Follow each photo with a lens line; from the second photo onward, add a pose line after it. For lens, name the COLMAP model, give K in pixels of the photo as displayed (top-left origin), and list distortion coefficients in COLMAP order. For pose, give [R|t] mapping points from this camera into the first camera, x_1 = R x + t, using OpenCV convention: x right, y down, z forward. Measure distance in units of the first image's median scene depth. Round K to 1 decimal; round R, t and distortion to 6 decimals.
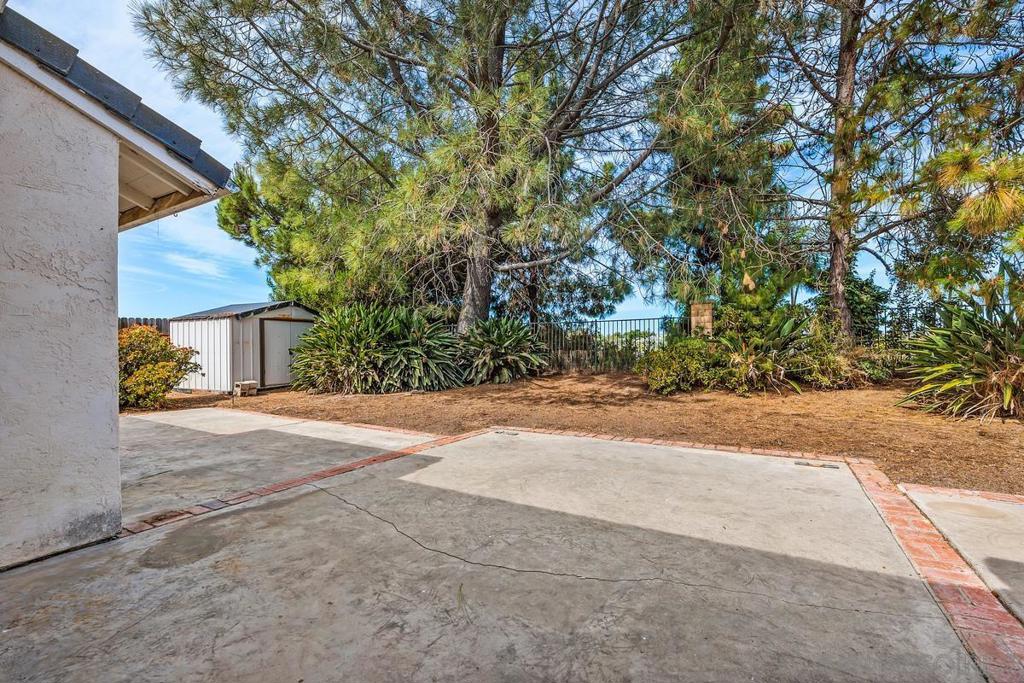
lens RADIAL K [[447.7, 0, 510.4], [0, 447.7, 346.7], [0, 0, 1]] dist [-0.001632, -0.000300]
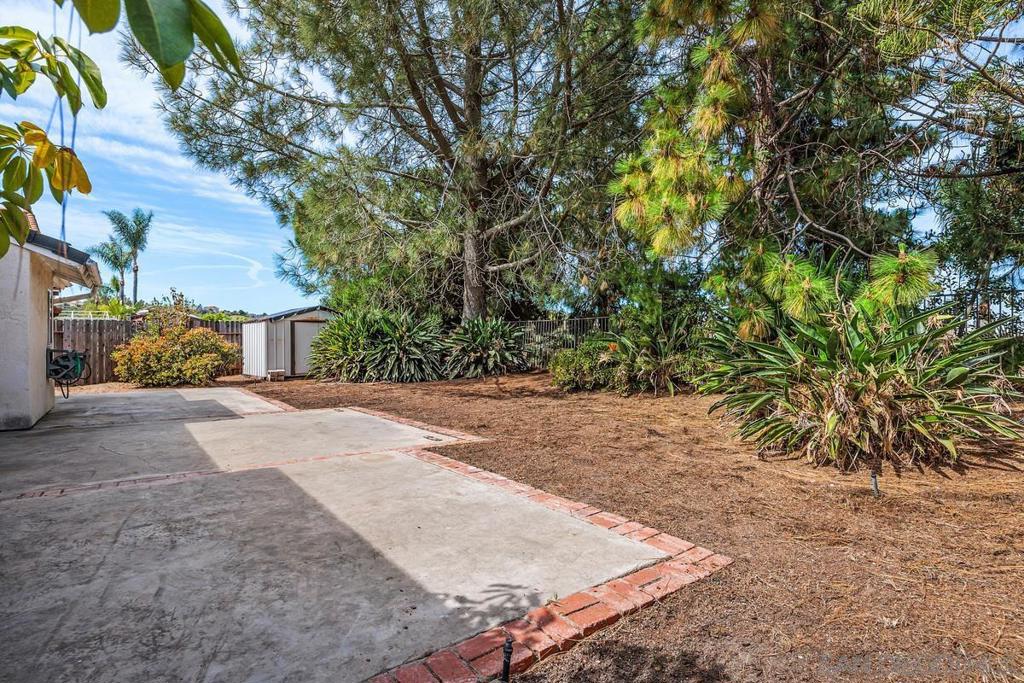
lens RADIAL K [[512.5, 0, 513.5], [0, 512.5, 341.5], [0, 0, 1]] dist [0.002229, 0.000666]
pose [[0.932074, 0.003329, -0.362254, 0.563150], [-0.004565, 0.999986, -0.002556, -0.004000], [0.362240, 0.004036, 0.932076, -0.126076]]
